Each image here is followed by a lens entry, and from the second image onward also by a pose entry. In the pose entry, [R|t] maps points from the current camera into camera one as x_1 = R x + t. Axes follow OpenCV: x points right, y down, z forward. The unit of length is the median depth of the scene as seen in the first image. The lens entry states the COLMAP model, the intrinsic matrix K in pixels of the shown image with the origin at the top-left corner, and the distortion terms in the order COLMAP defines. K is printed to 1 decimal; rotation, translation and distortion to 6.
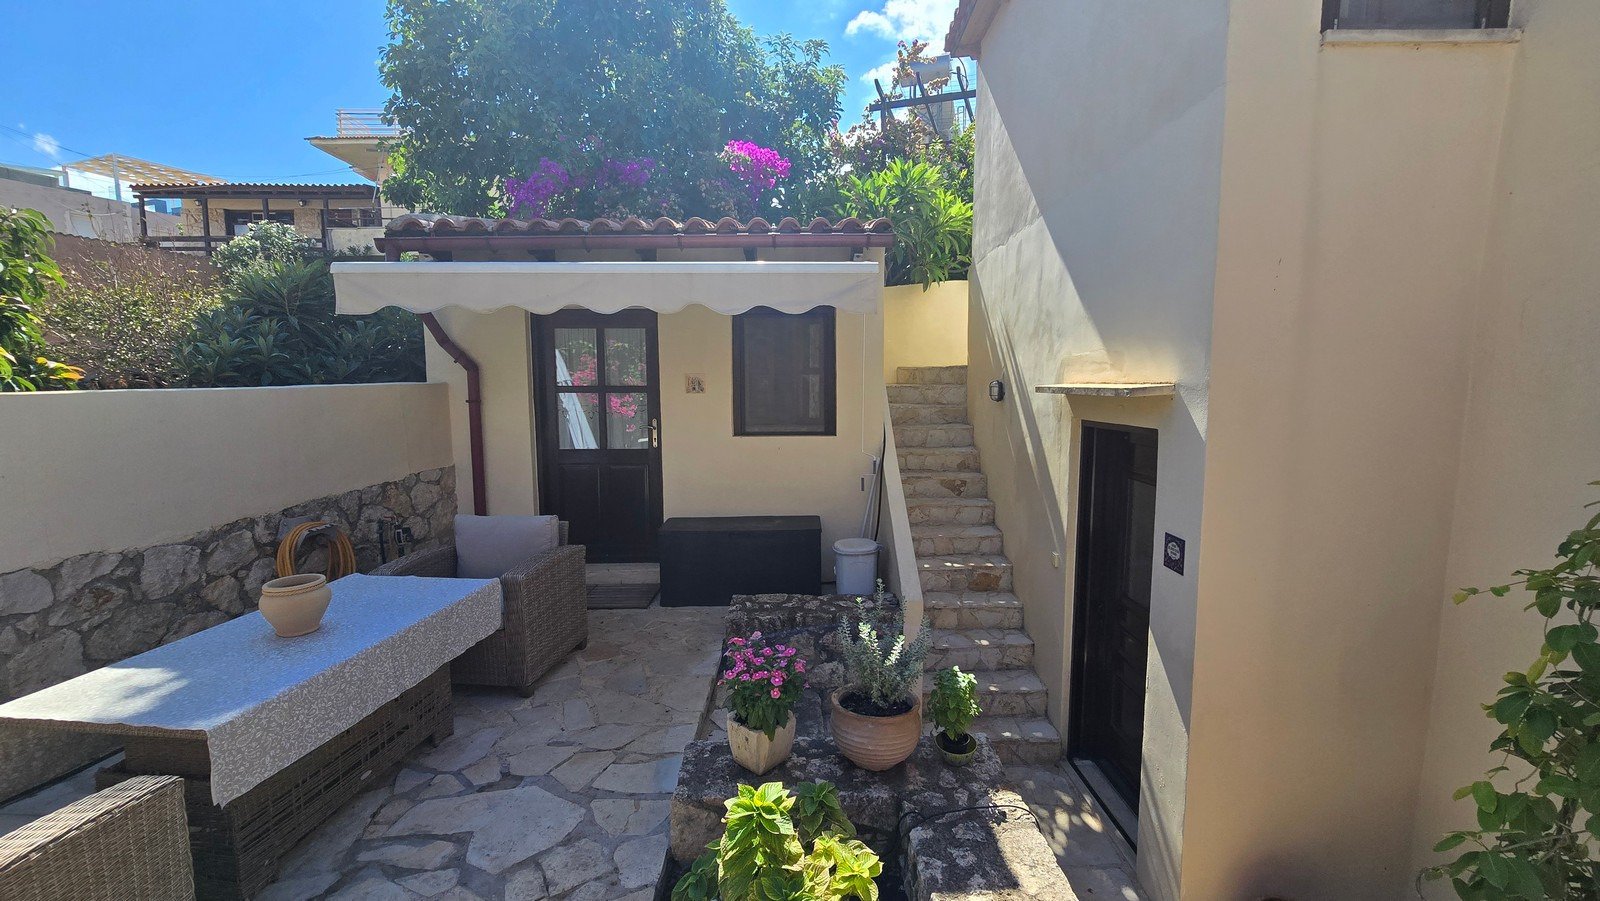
lens RADIAL K [[654.9, 0, 815.6], [0, 654.9, 448.1], [0, 0, 1]] dist [-0.001859, 0.000439]
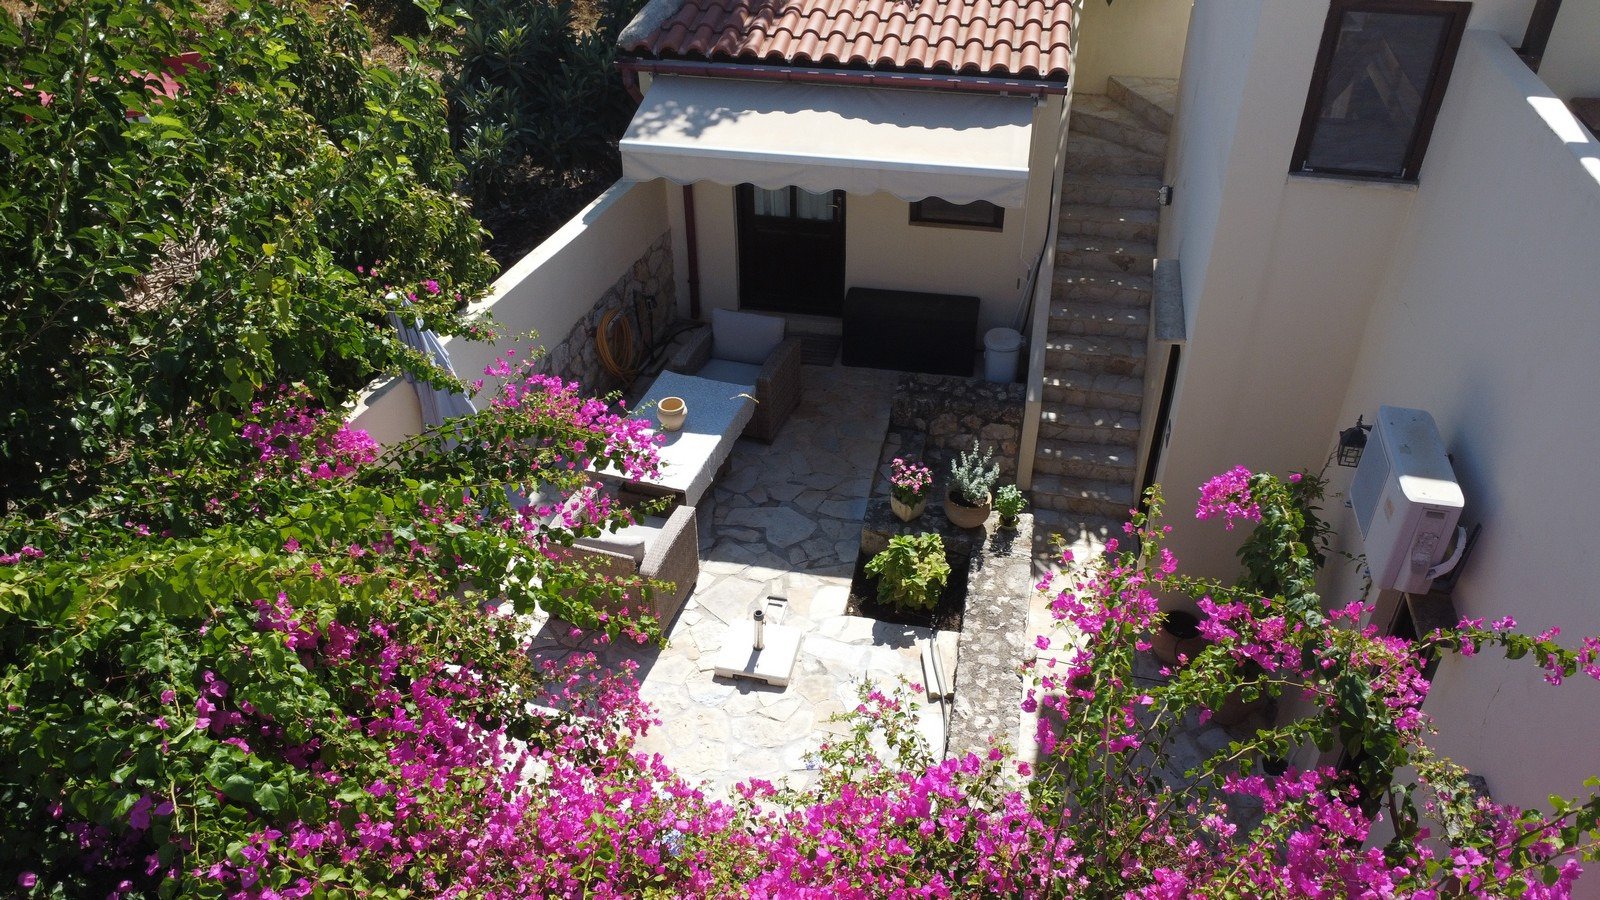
lens RADIAL K [[1197.2, 0, 819.8], [0, 1197.2, 459.9], [0, 0, 1]] dist [0.002468, 0.002943]
pose [[0.978979, 0.120344, -0.164673, 0.210029], [-0.022025, 0.865032, 0.501234, -1.326501], [0.202768, -0.487070, 0.849499, -1.834876]]
